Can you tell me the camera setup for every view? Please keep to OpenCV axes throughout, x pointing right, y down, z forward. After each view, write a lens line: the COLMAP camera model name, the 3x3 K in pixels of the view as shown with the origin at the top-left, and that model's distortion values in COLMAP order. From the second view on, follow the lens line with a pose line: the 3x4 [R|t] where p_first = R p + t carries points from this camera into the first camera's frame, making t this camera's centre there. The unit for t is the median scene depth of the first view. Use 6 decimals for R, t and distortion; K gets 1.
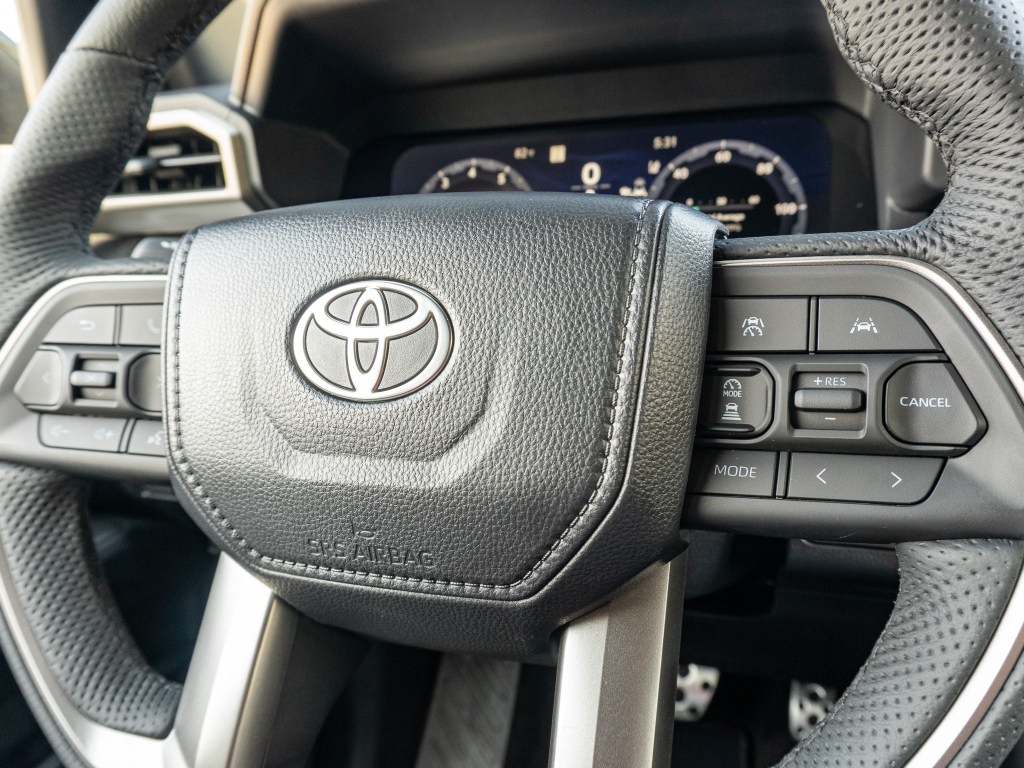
lens RADIAL K [[772.3, 0, 522.2], [0, 772.3, 386.4], [0, 0, 1]] dist [-0.025949, 0.003629]
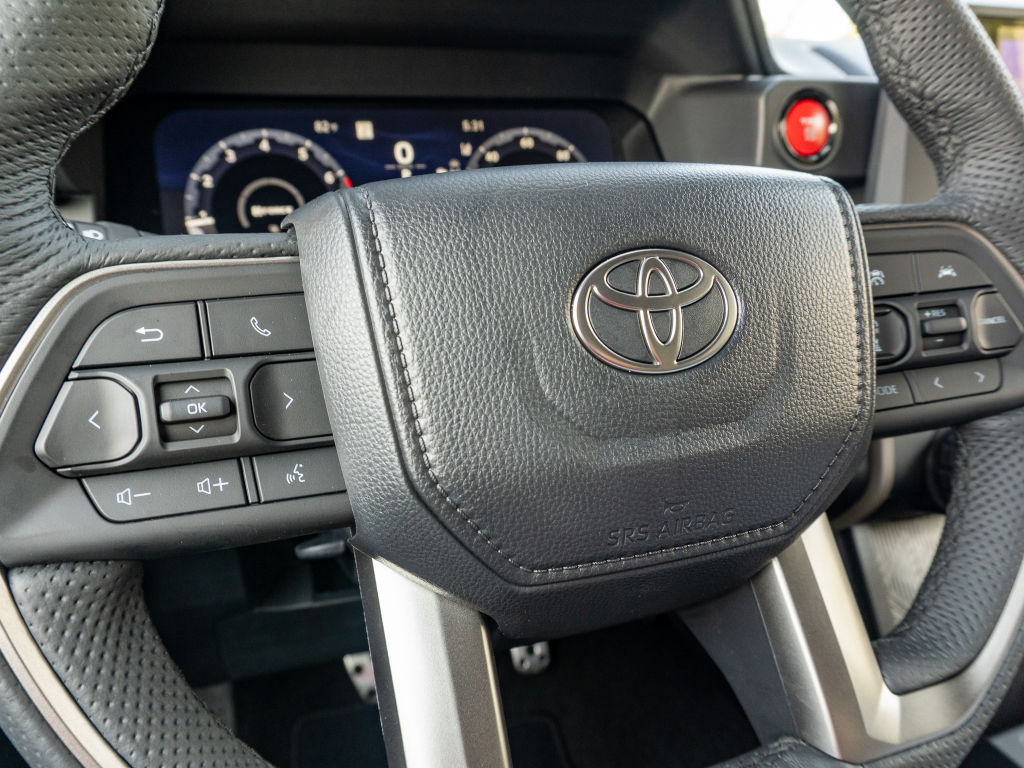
lens RADIAL K [[774.6, 0, 512.0], [0, 774.6, 384.0], [0, 0, 1]] dist [-0.020404, -0.003218]
pose [[0.788990, -0.128421, 0.600836, -0.461208], [0.124689, 0.991030, 0.048083, -0.018621], [-0.601621, 0.036981, 0.797925, 0.164343]]
